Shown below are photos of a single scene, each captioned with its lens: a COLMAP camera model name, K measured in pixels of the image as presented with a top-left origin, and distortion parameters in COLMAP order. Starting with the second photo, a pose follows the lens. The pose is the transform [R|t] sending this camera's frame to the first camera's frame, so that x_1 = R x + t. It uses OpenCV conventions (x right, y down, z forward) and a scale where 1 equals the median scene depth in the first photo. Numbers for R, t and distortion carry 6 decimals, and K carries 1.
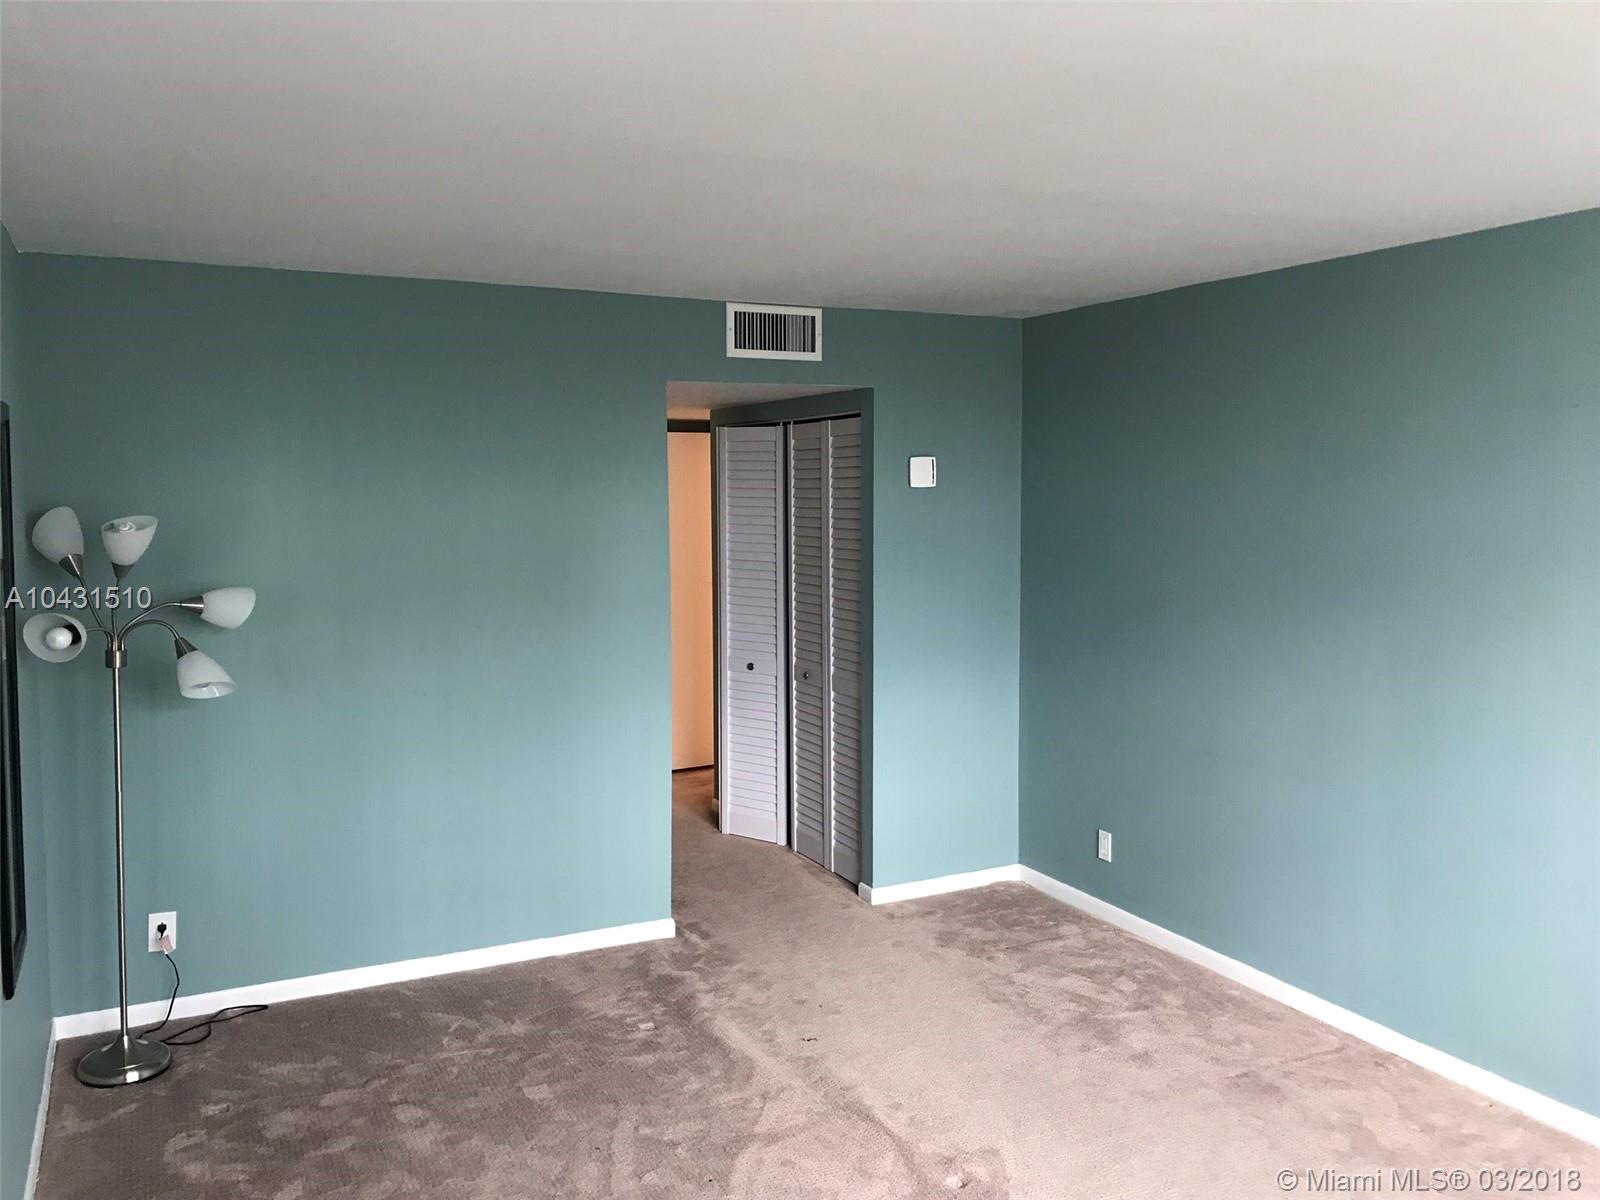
lens RADIAL K [[1309.9, 0, 799.9], [0, 1309.9, 585.8], [0, 0, 1]] dist [0.002688, 0.005065]
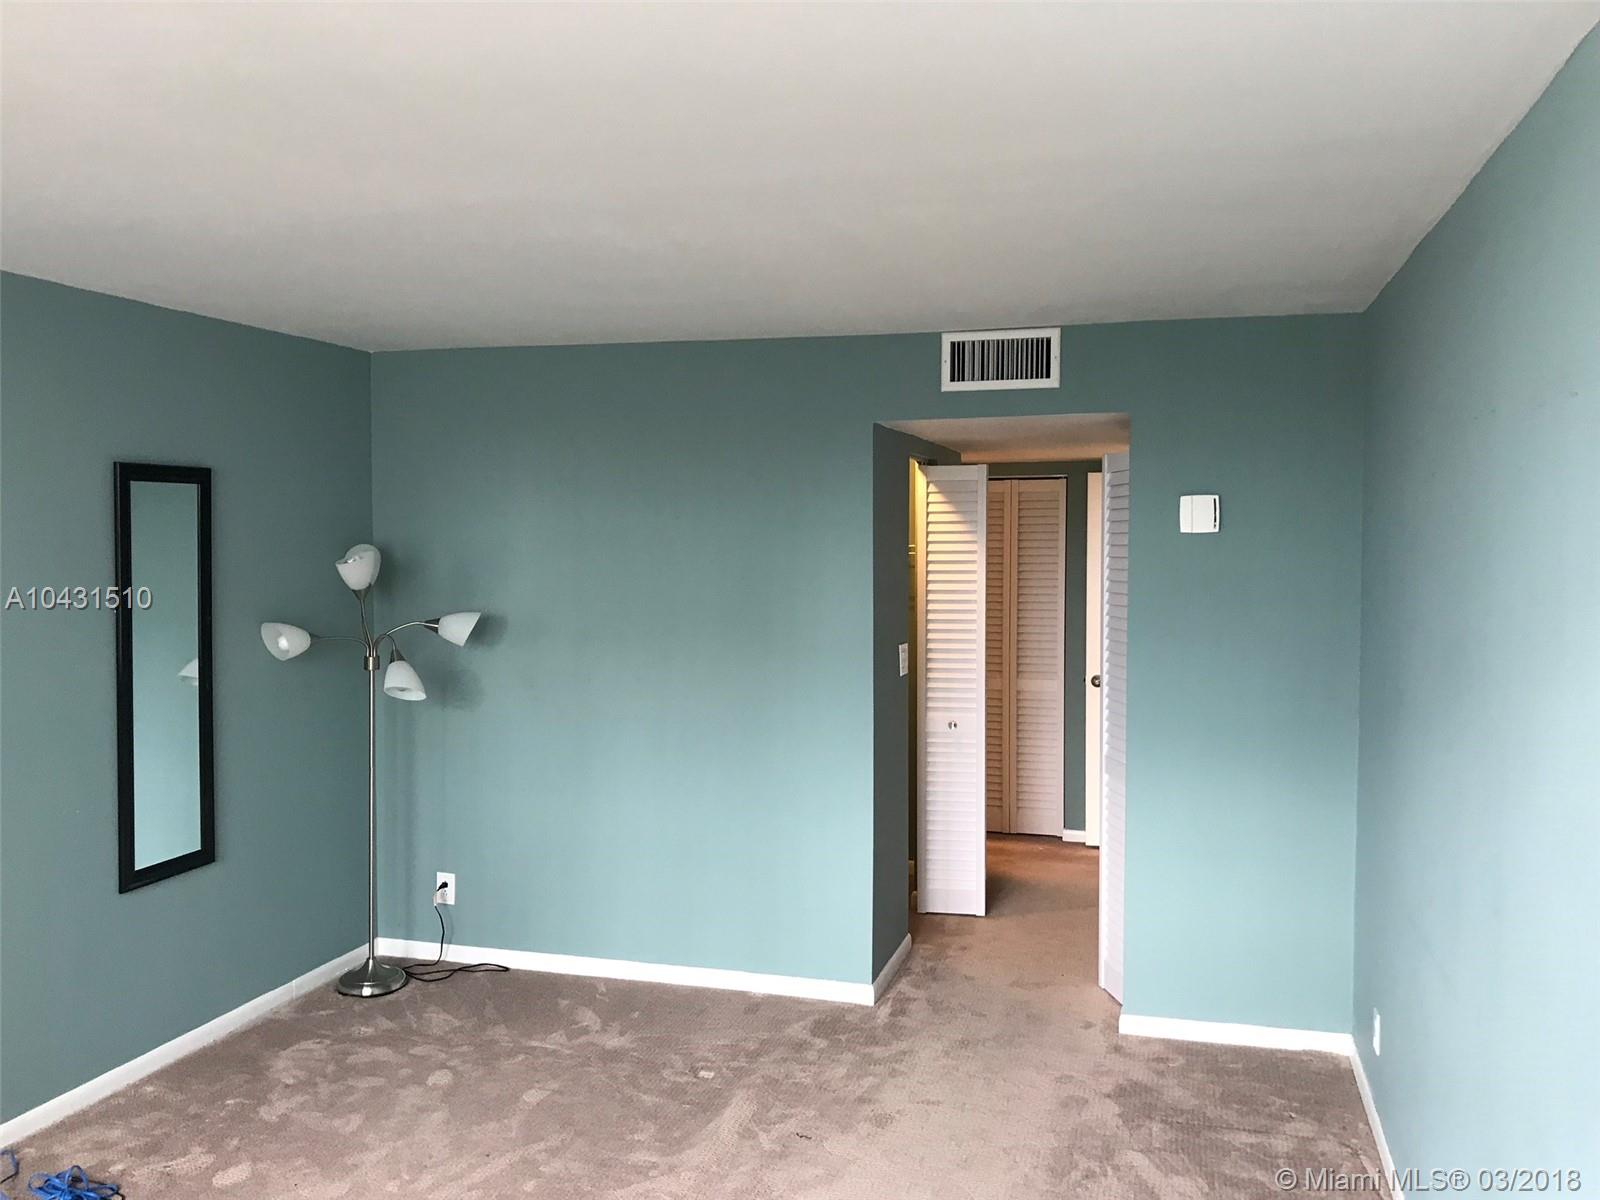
lens RADIAL K [[1320.7, 0, 799.4], [0, 1320.7, 587.0], [0, 0, 1]] dist [0.057825, -0.167805]
pose [[0.732036, 0.031849, -0.680521, 0.546687], [-0.053328, 0.998520, -0.010634, -0.022604], [0.679176, 0.044075, 0.732651, 0.268269]]
